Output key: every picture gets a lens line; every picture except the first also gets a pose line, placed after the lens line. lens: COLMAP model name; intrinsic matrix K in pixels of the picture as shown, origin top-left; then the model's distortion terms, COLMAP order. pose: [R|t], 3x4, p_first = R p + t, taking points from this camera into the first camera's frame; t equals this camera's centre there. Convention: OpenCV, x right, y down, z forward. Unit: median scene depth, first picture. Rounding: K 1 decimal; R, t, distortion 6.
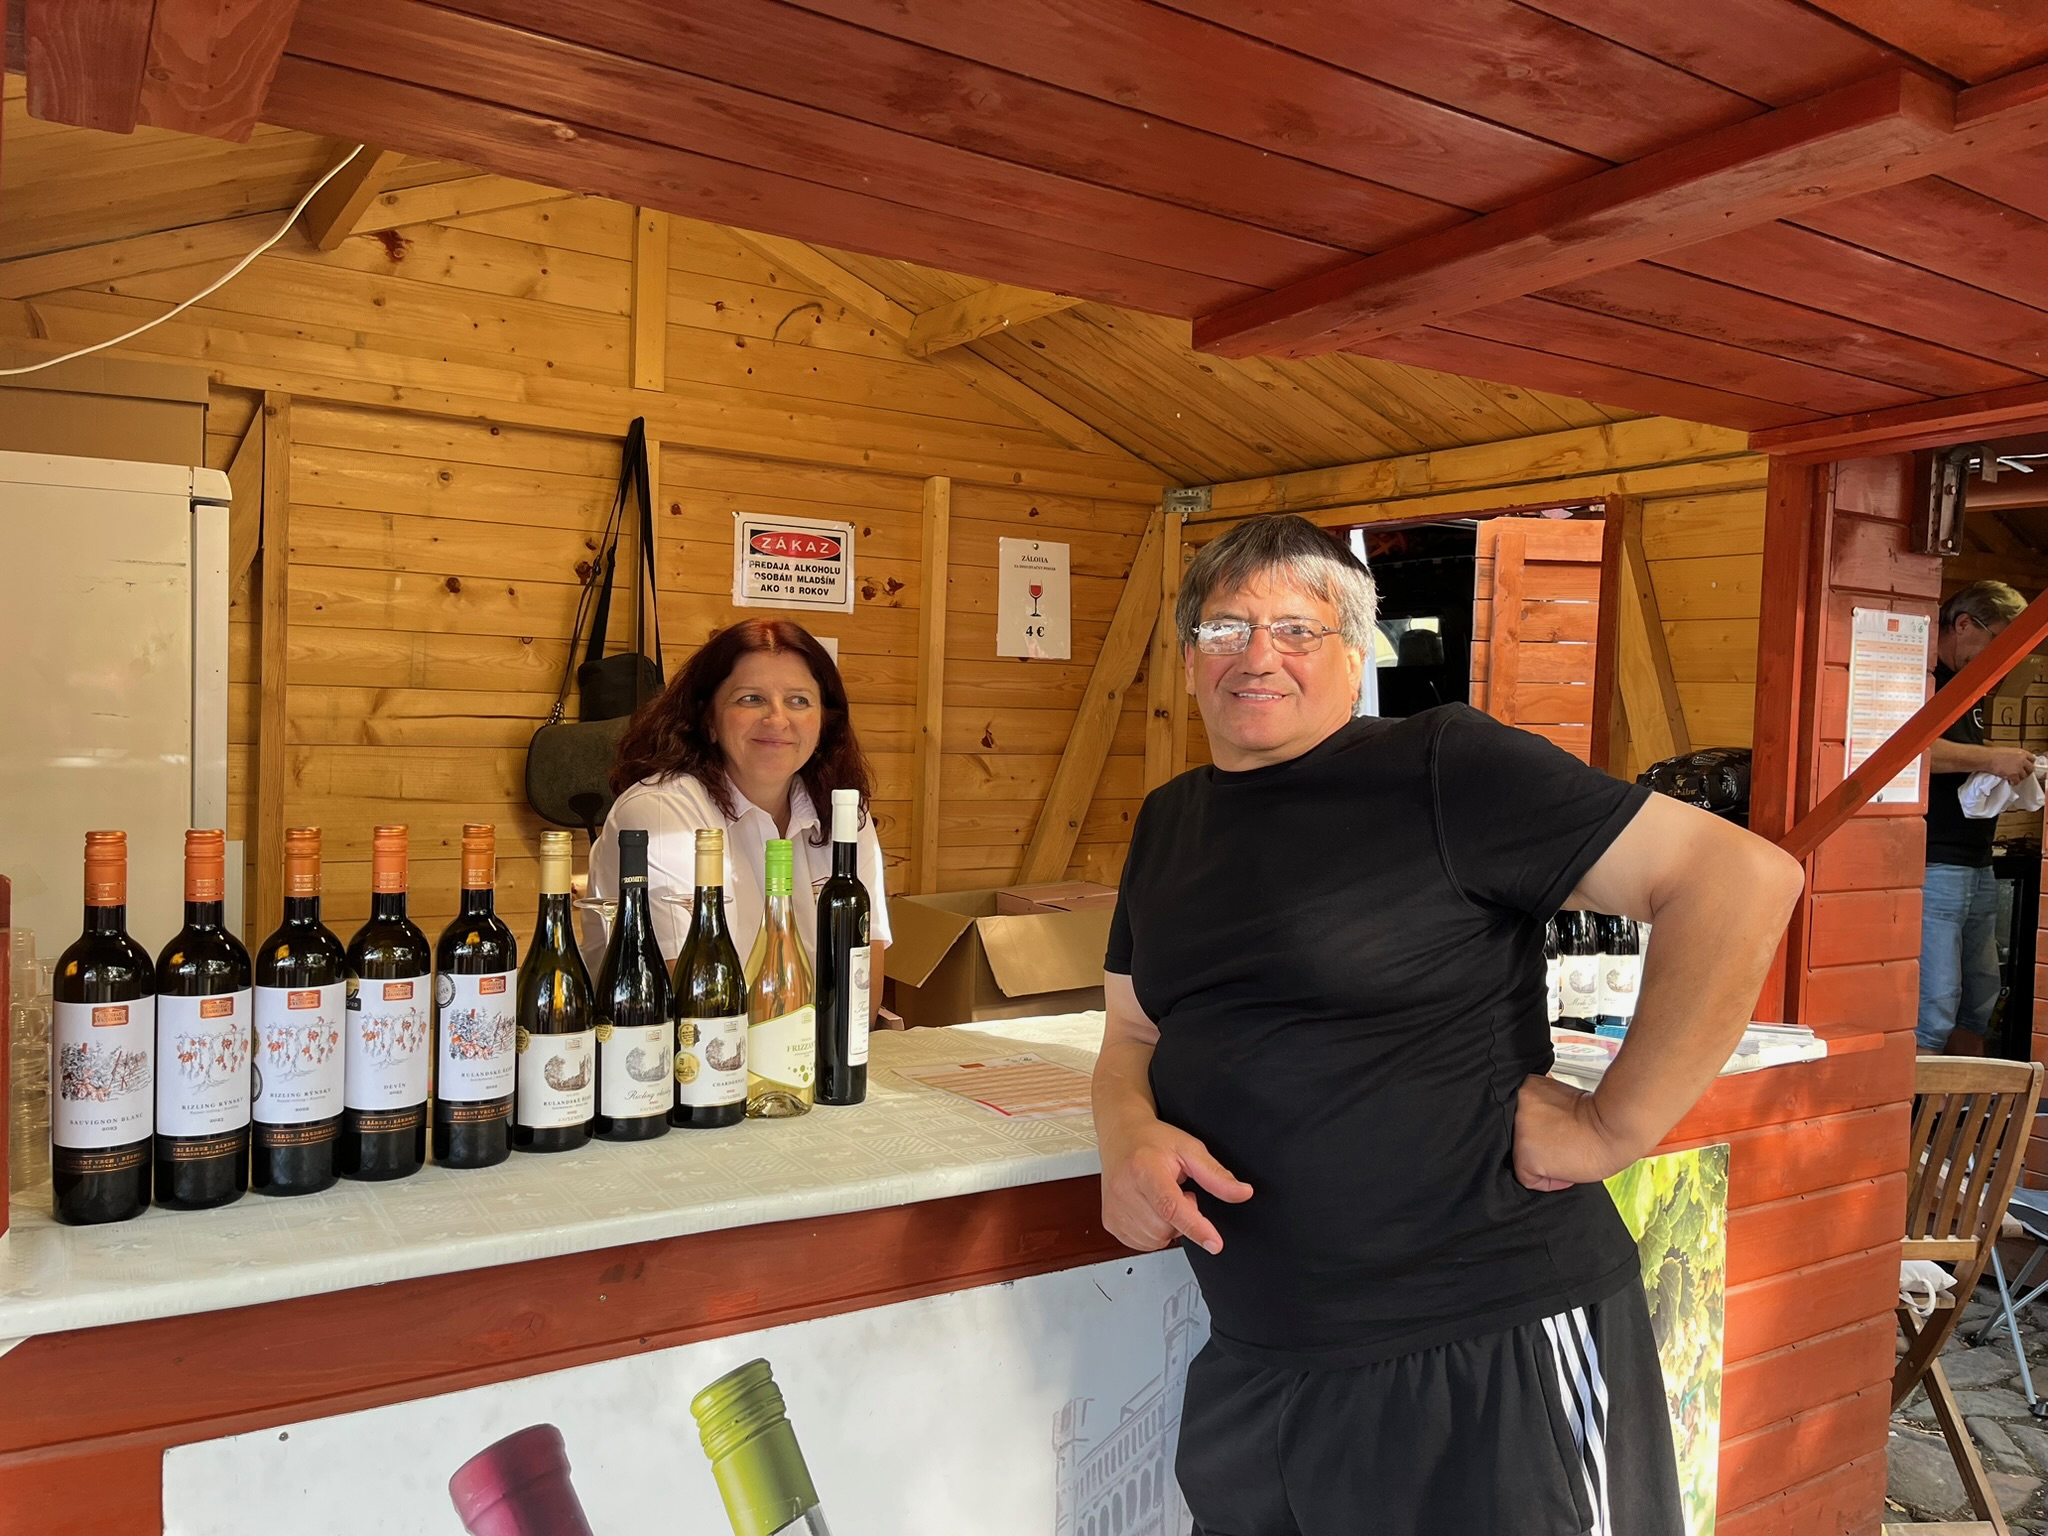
lens RADIAL K [[1528.5, 0, 1024.0], [0, 1528.5, 768.0], [0, 0, 1]] dist [0.075892, -0.110627]
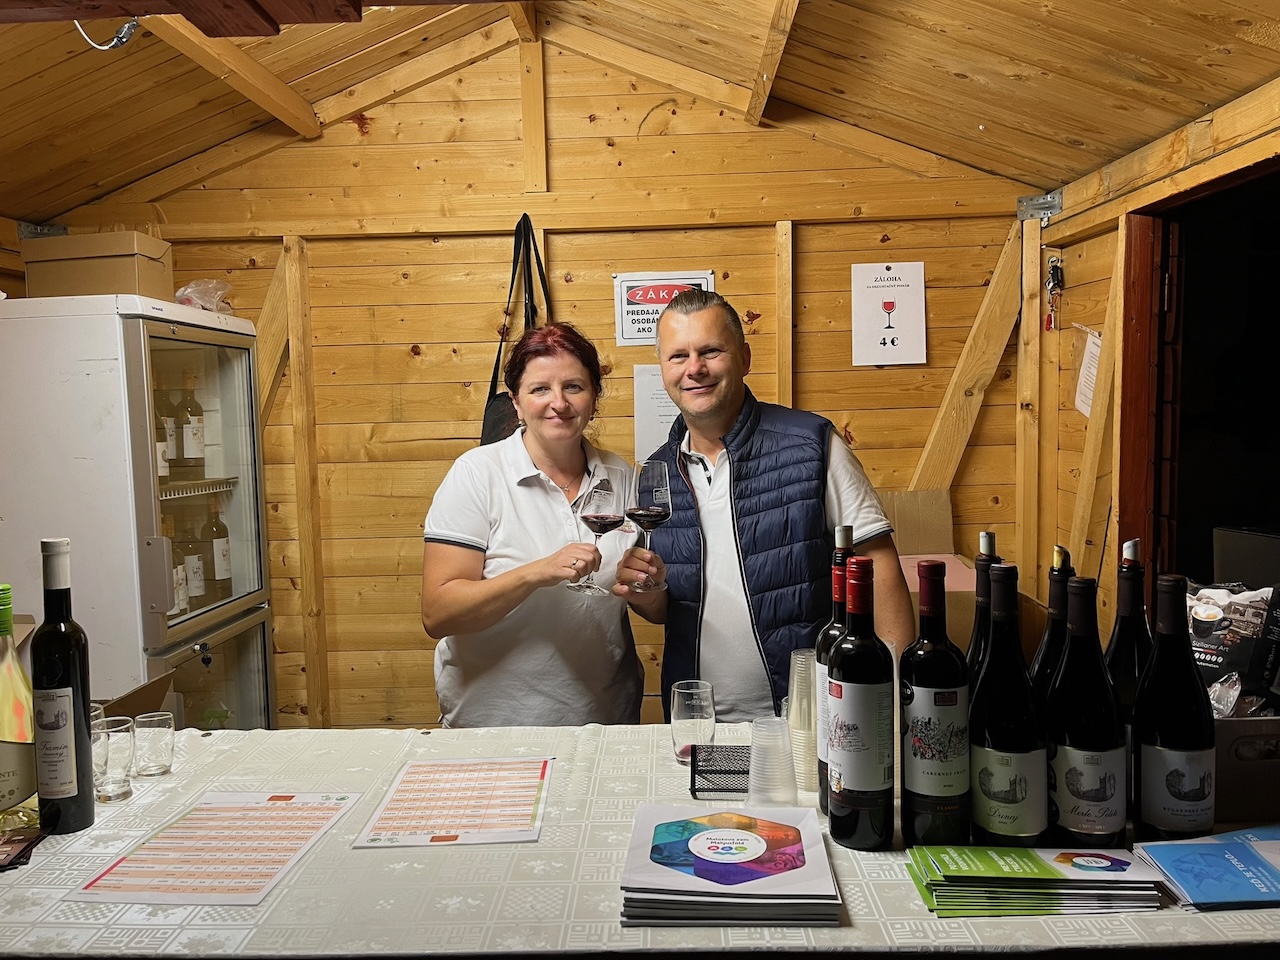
lens RADIAL K [[955.3, 0, 640.0], [0, 955.3, 480.0], [0, 0, 1]] dist [0.075892, -0.110627]
pose [[0.837558, -0.010382, -0.546250, 0.270108], [0.034337, 0.998843, 0.033664, -0.016861], [0.545269, -0.046952, 0.836945, 0.305214]]
